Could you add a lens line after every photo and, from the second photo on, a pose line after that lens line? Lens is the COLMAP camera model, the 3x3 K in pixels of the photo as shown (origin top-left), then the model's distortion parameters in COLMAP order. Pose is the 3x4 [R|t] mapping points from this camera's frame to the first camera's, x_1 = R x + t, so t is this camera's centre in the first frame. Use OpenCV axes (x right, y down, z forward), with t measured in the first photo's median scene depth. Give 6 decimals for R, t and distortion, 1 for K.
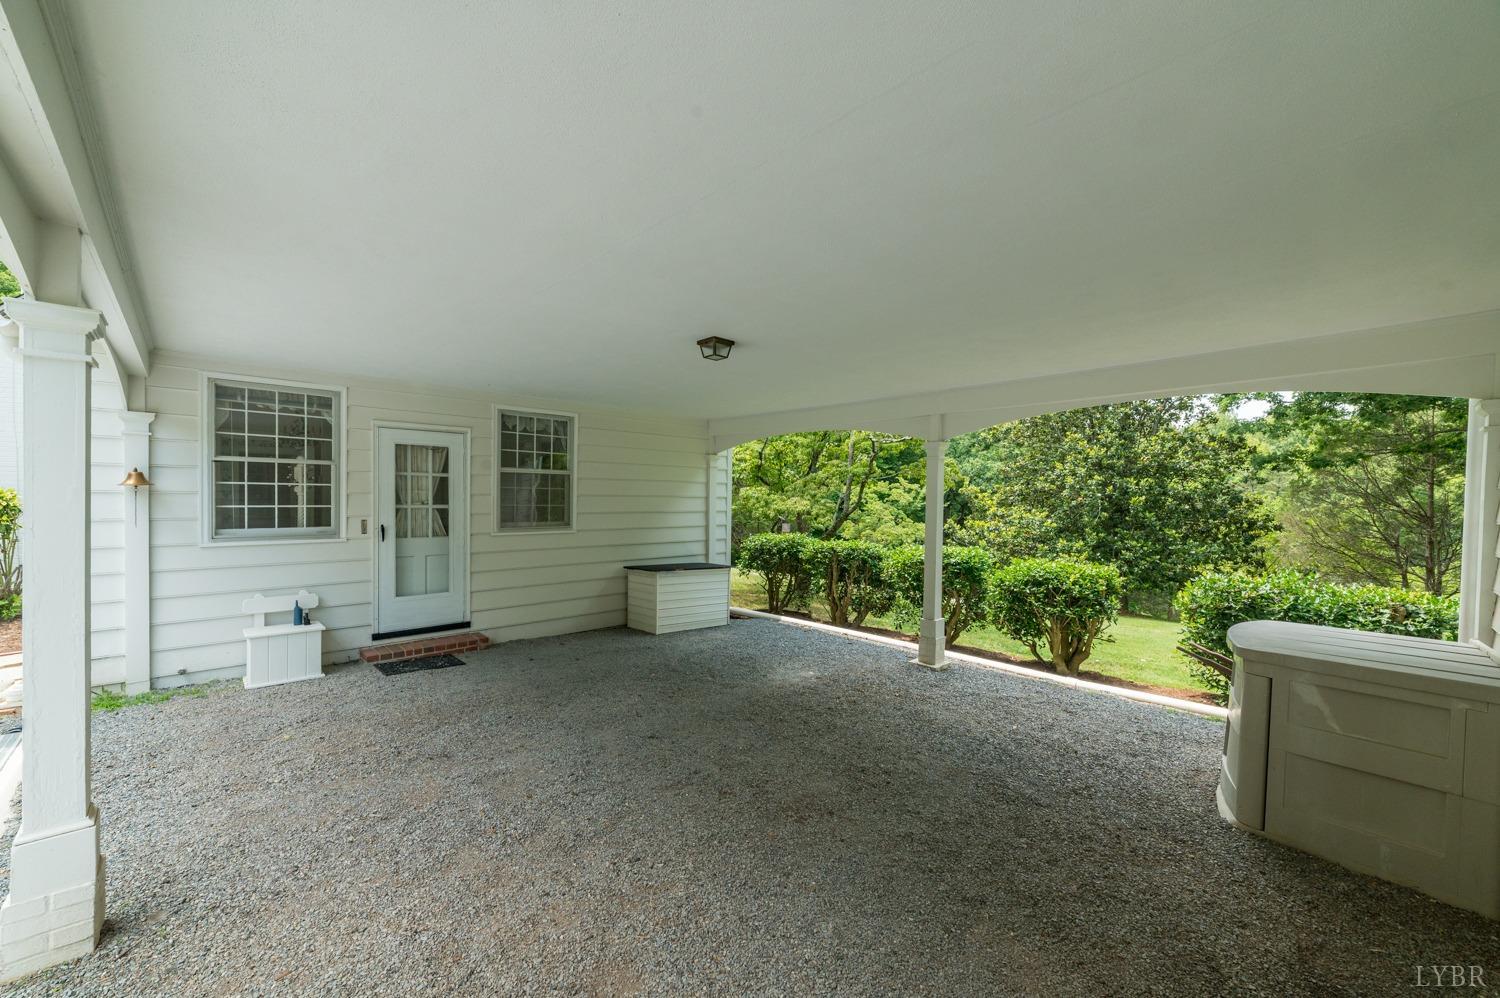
lens RADIAL K [[562.4, 0, 738.4], [0, 562.4, 506.1], [0, 0, 1]] dist [0.000753, 0.000040]
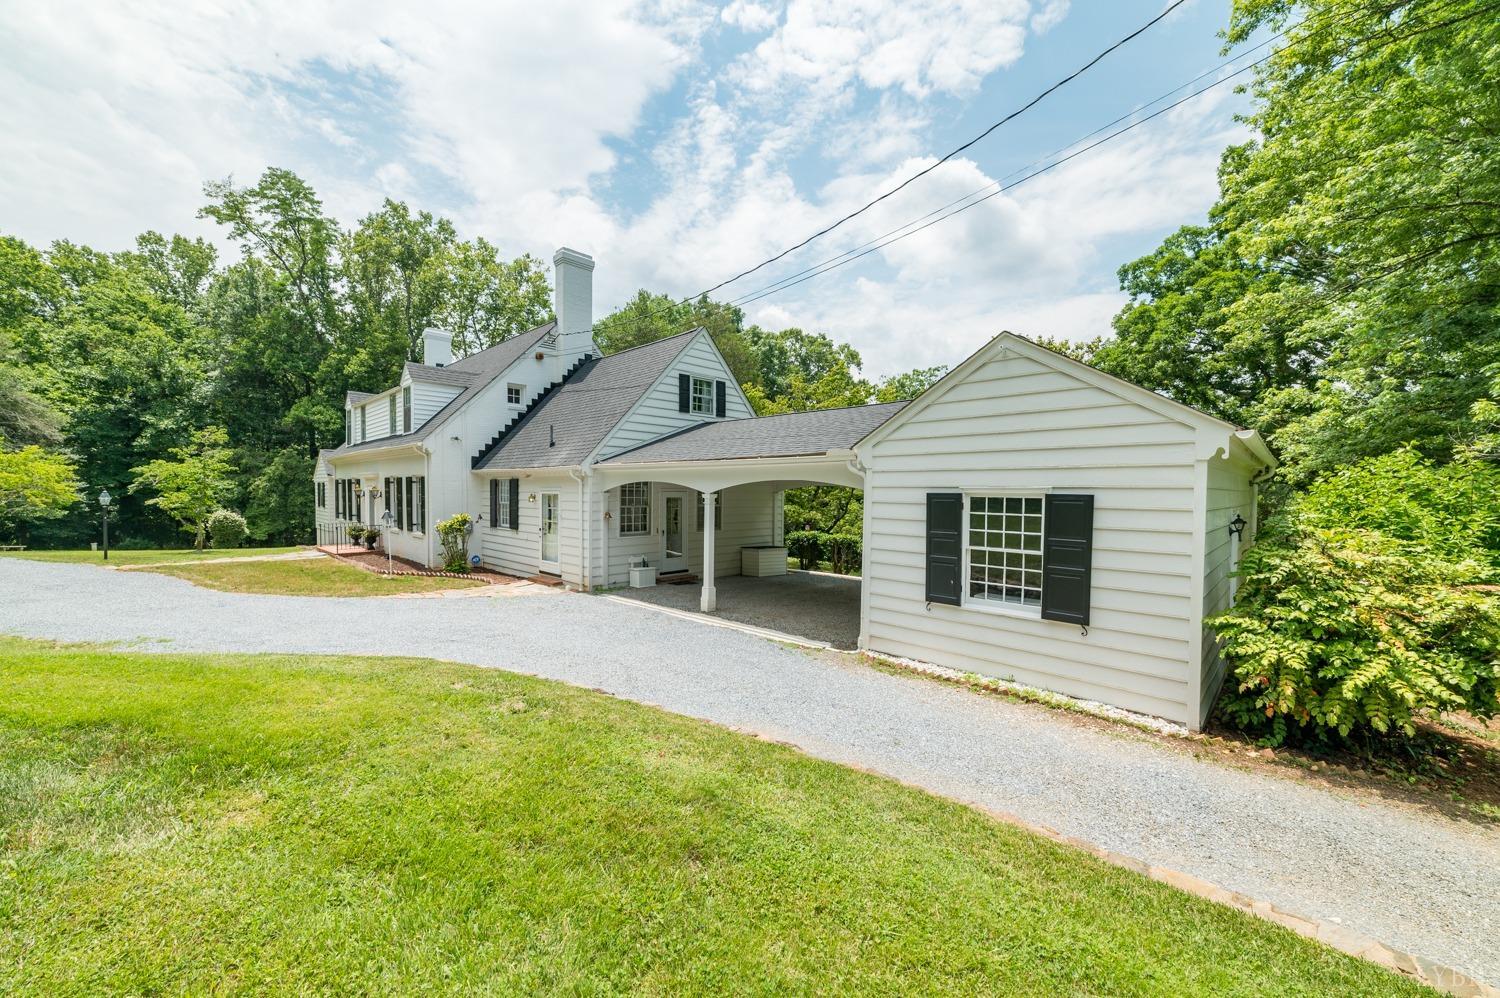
lens RADIAL K [[562.4, 0, 738.4], [0, 562.4, 506.1], [0, 0, 1]] dist [0.000753, 0.000040]
pose [[0.999223, -0.003231, 0.039286, -0.268709], [0.002696, 0.999903, 0.013669, -0.074289], [-0.039327, -0.013552, 0.999134, -1.069692]]
